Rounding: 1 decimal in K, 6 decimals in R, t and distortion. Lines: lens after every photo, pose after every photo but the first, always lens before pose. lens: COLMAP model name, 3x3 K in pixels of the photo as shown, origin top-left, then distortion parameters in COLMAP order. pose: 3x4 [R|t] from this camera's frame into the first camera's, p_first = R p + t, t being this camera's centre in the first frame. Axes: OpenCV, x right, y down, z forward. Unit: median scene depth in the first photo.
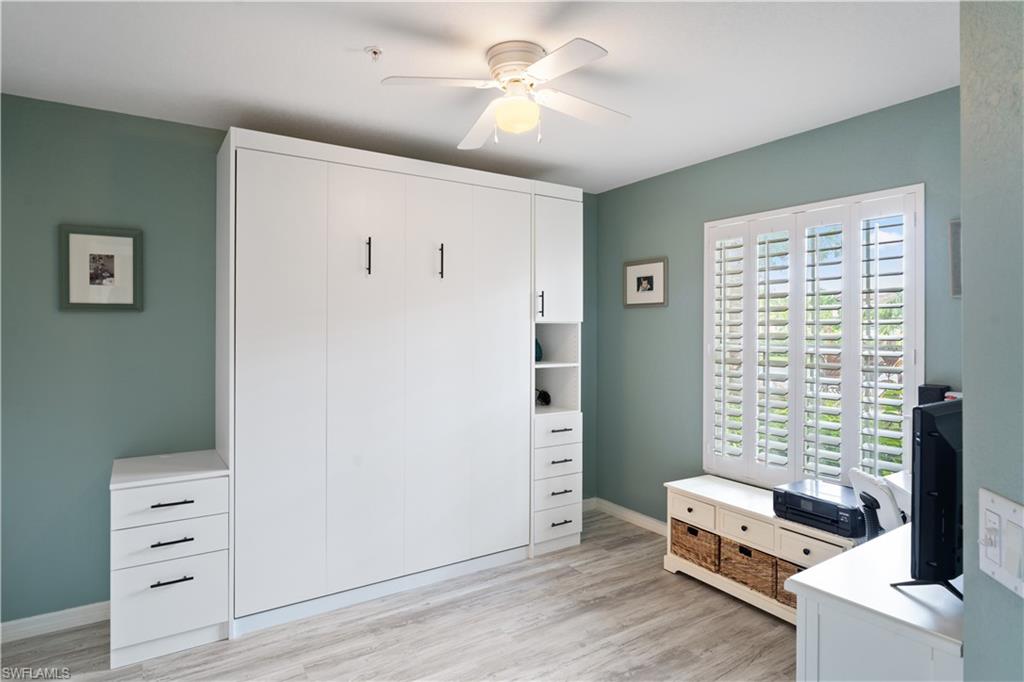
lens RADIAL K [[568.1, 0, 511.0], [0, 568.1, 326.6], [0, 0, 1]] dist [-0.021760, 0.000176]
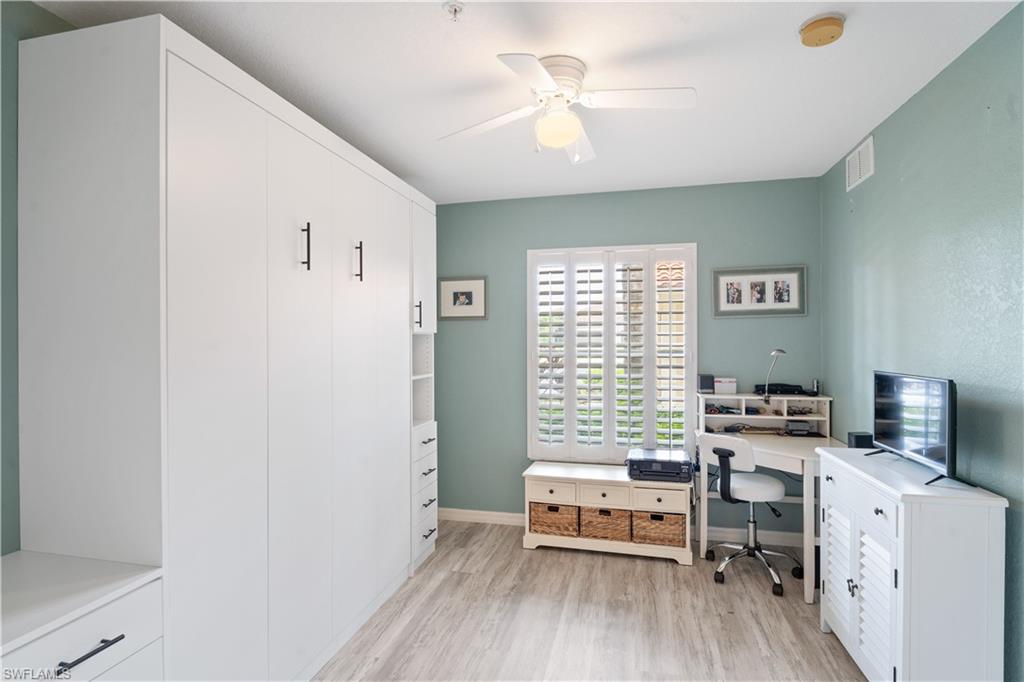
lens RADIAL K [[519.5, 0, 512.0], [0, 519.5, 341.0], [0, 0, 1]] dist [-0.022485, 0.000272]
pose [[0.726082, -0.005441, 0.687586, -0.477710], [0.003336, 0.999985, 0.004391, 0.003027], [-0.687600, -0.000895, 0.726090, 0.258367]]
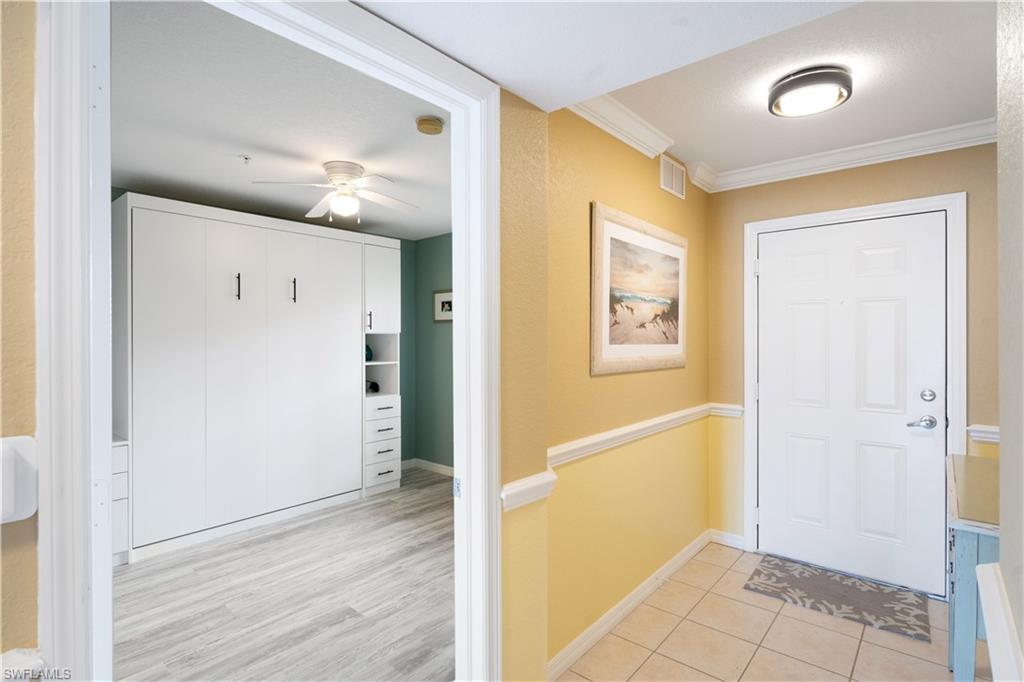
lens RADIAL K [[506.8, 0, 514.0], [0, 506.8, 338.2], [0, 0, 1]] dist [0.002000, 0.000291]
pose [[0.959232, -0.004627, 0.282581, 0.043799], [0.003284, 0.999981, 0.005227, -0.000270], [-0.282599, -0.004086, 0.959229, -0.358588]]
